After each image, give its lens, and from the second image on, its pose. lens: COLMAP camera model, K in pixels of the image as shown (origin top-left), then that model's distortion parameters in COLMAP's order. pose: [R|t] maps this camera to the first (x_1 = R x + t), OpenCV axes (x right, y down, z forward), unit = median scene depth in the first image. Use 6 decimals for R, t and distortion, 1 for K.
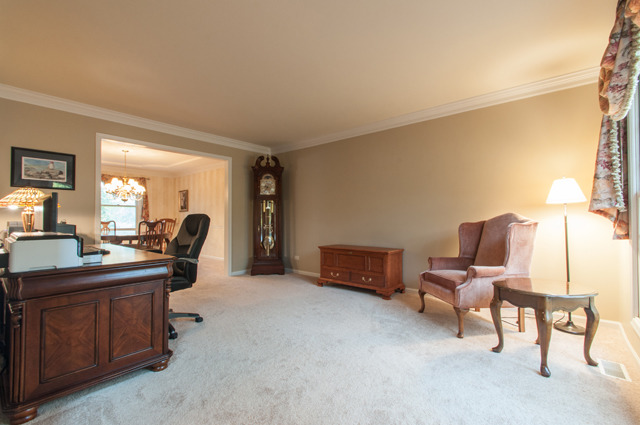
lens RADIAL K [[293.6, 0, 316.7], [0, 293.6, 213.6], [0, 0, 1]] dist [-0.002563, -0.001503]
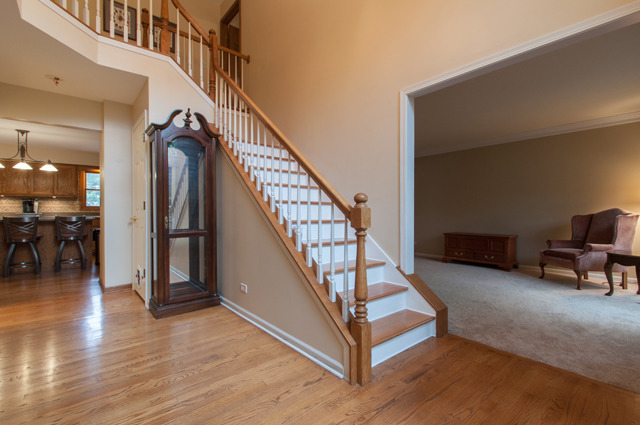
lens RADIAL K [[293.6, 0, 316.7], [0, 293.6, 213.6], [0, 0, 1]] dist [-0.002563, -0.001503]
pose [[0.984342, -0.001737, -0.176262, -0.528537], [0.005837, 0.999724, 0.022746, -0.017508], [0.176174, -0.023418, 0.984080, -0.661104]]
